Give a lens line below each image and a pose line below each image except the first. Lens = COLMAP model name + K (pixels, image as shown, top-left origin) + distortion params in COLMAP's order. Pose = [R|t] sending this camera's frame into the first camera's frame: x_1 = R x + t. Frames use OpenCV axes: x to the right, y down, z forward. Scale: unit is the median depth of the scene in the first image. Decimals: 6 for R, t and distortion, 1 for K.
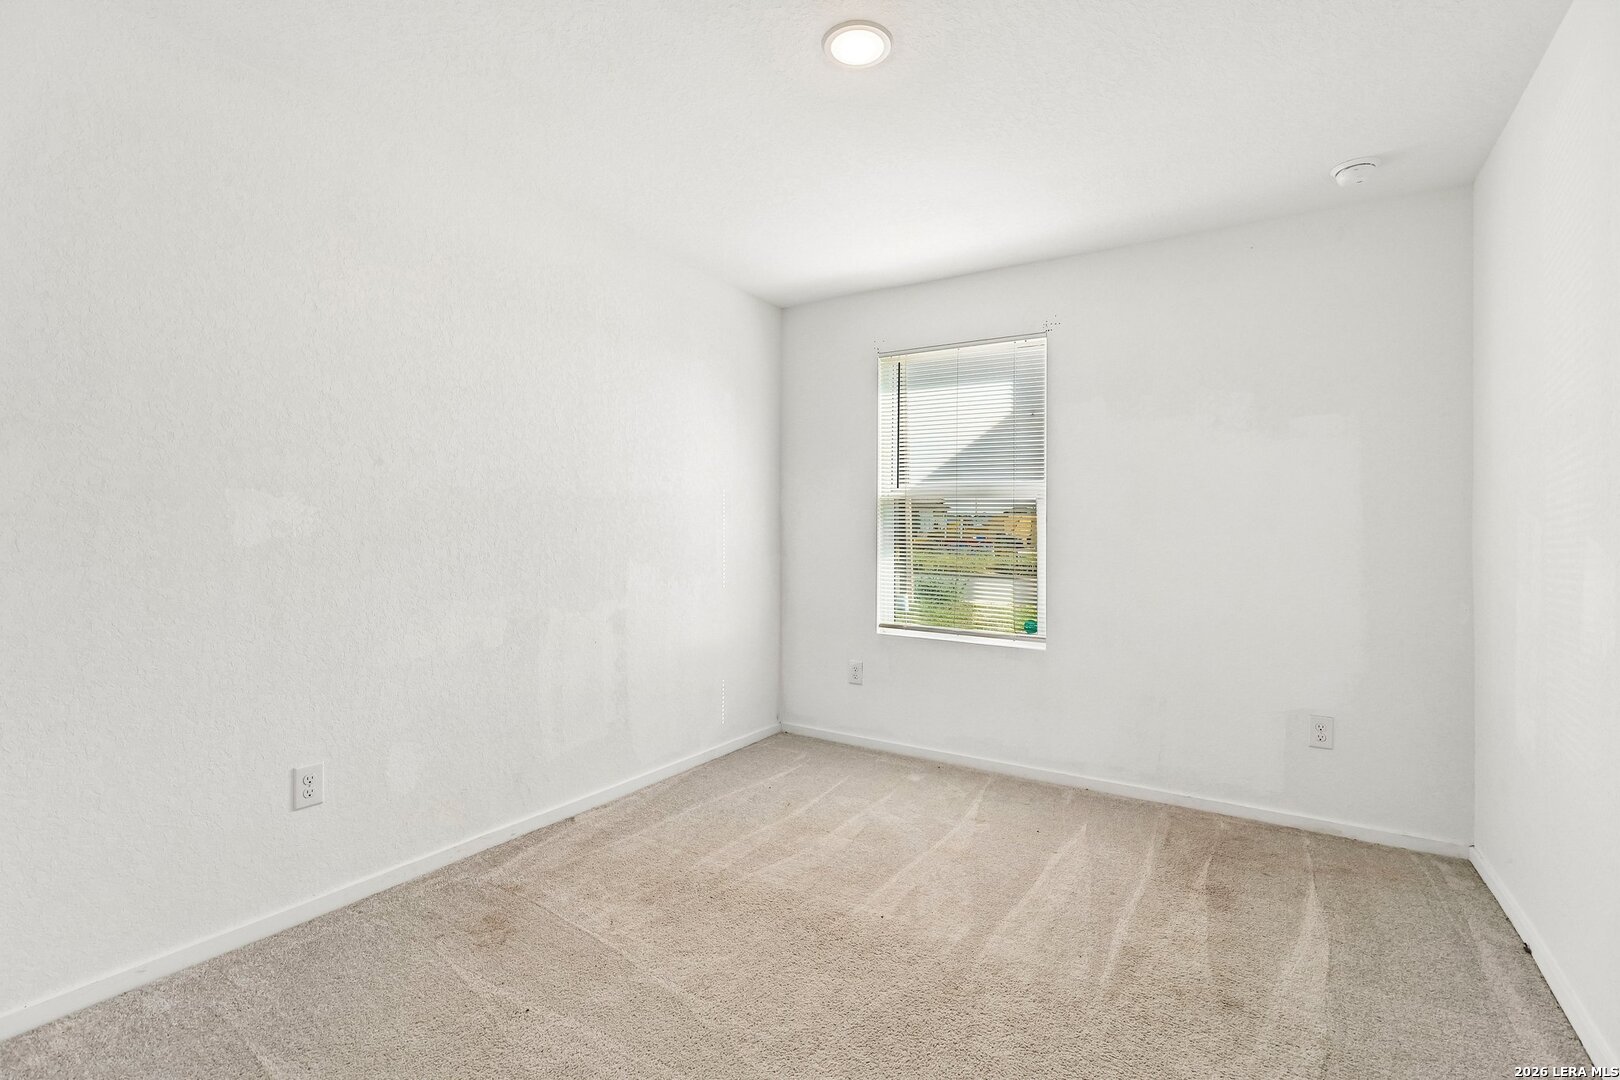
lens RADIAL K [[748.1, 0, 810.5], [0, 748.1, 538.1], [0, 0, 1]] dist [-0.002223, 0.000243]
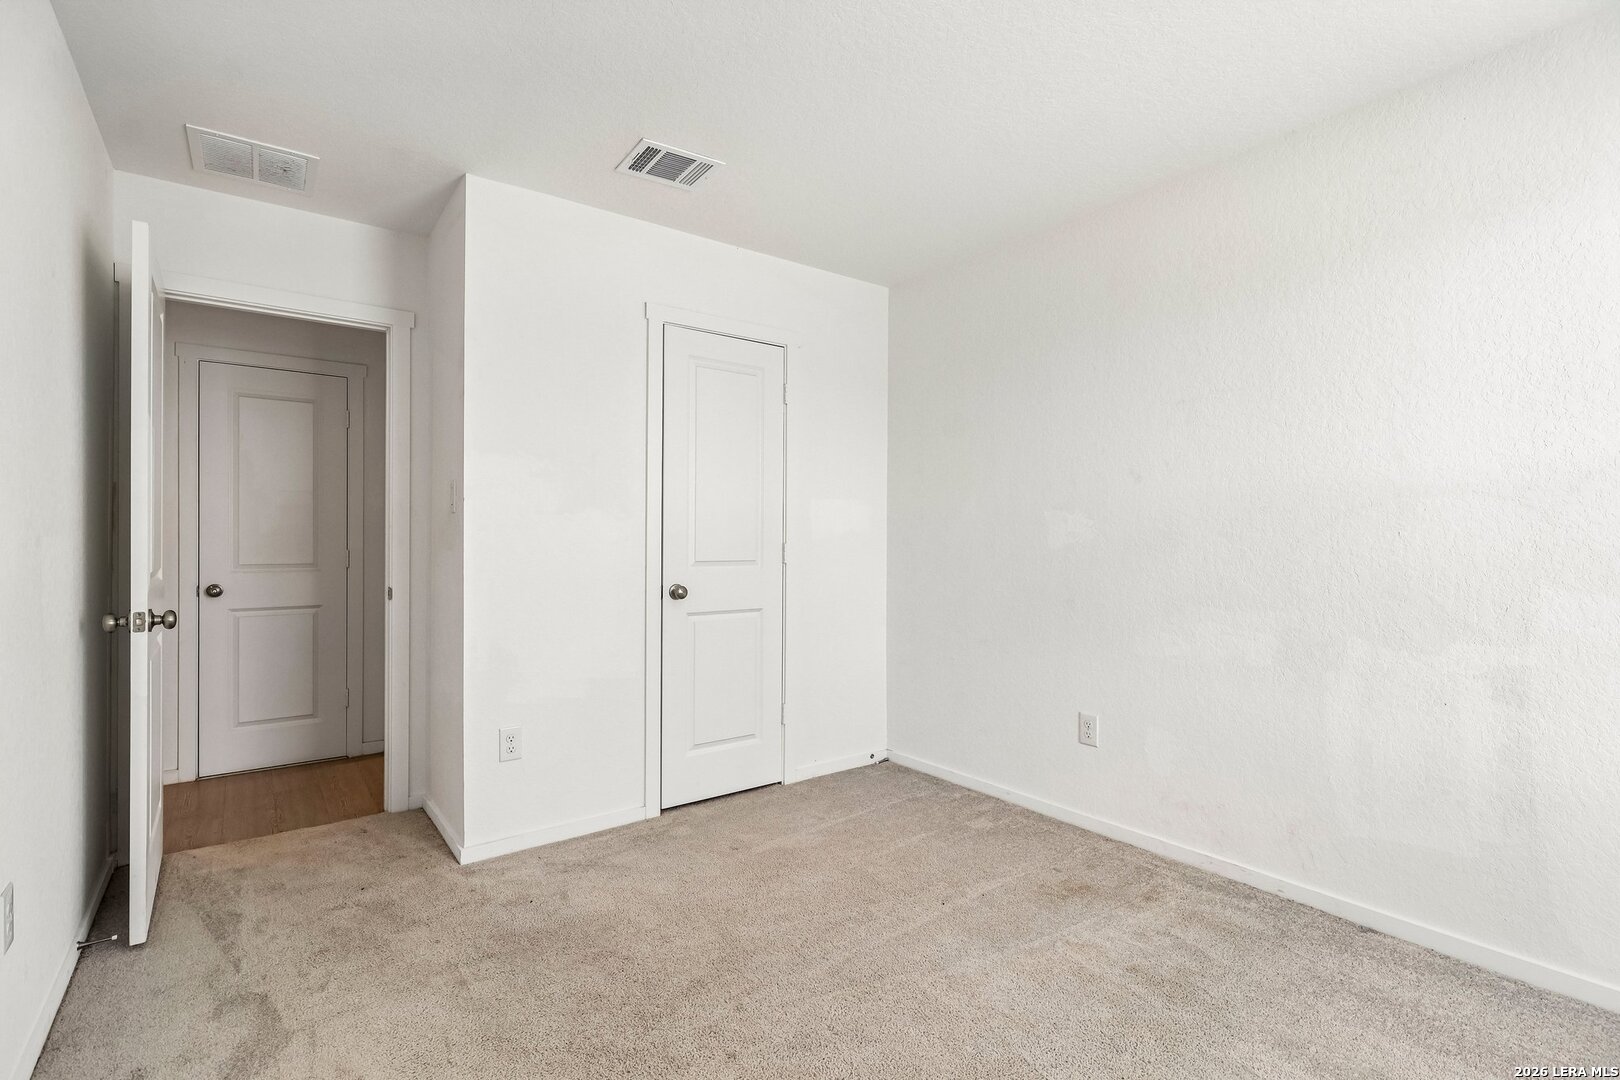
lens RADIAL K [[748.1, 0, 807.4], [0, 748.1, 541.1], [0, 0, 1]] dist [-0.002223, 0.000243]
pose [[-0.366079, -0.001840, -0.930582, 0.733189], [-0.005589, 0.999984, 0.000221, -0.002129], [0.930567, 0.005282, -0.366083, 0.989189]]
